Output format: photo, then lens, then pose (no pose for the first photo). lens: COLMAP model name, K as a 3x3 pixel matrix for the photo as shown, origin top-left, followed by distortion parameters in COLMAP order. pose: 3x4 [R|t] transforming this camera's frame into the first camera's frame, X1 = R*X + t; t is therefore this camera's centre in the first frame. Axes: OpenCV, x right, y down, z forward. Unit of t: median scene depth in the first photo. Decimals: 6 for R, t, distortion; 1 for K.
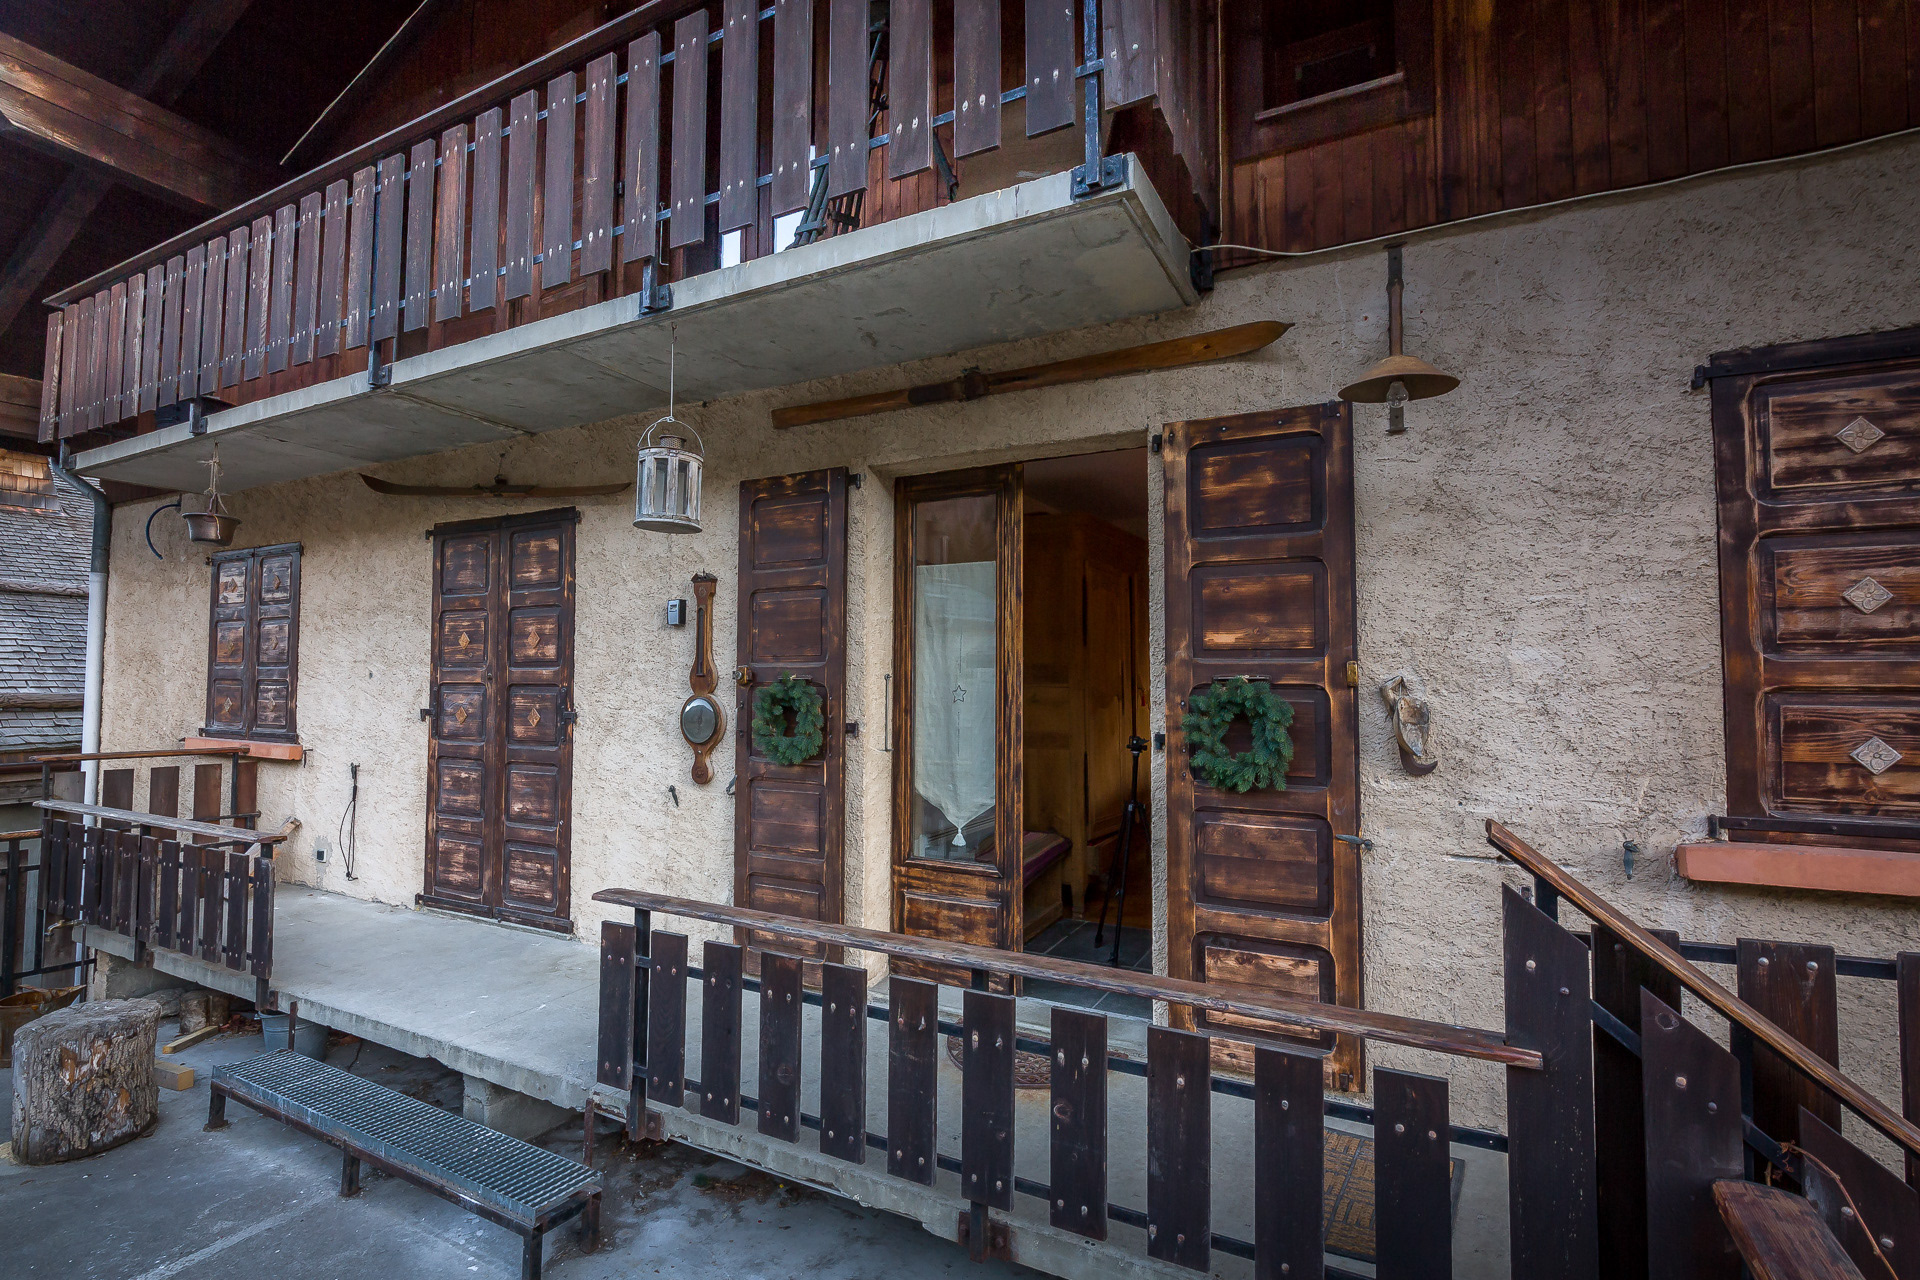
lens RADIAL K [[916.7, 0, 957.2], [0, 916.7, 638.5], [0, 0, 1]] dist [-0.004316, -0.000455]
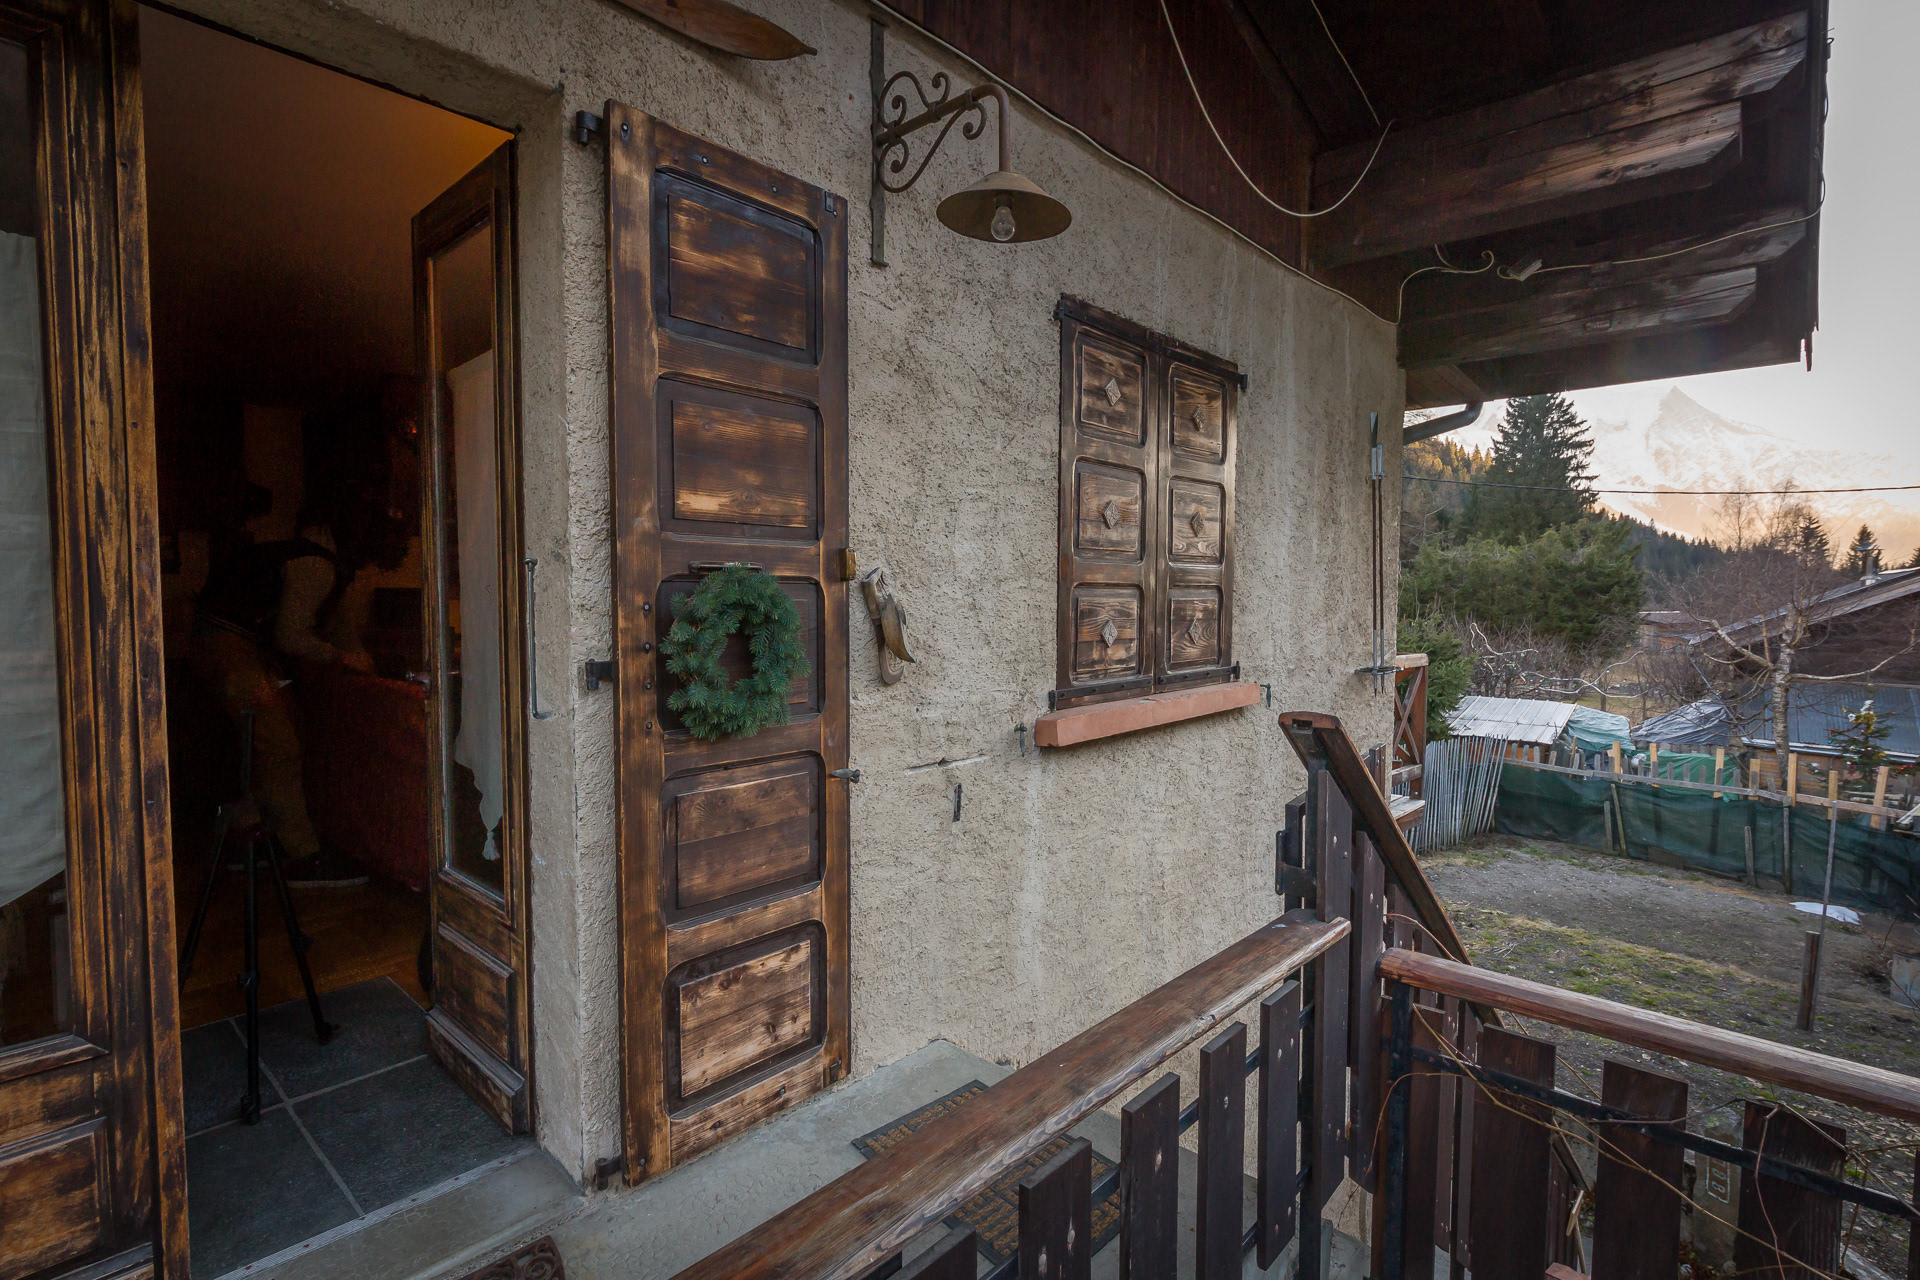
lens RADIAL K [[916.7, 0, 960.1], [0, 916.7, 640.9], [0, 0, 1]] dist [-0.004316, -0.000455]
pose [[0.244001, -0.056678, 0.968117, -0.300959], [-0.051972, 0.996092, 0.071415, 0.042840], [-0.968381, -0.067740, 0.240102, 0.711976]]
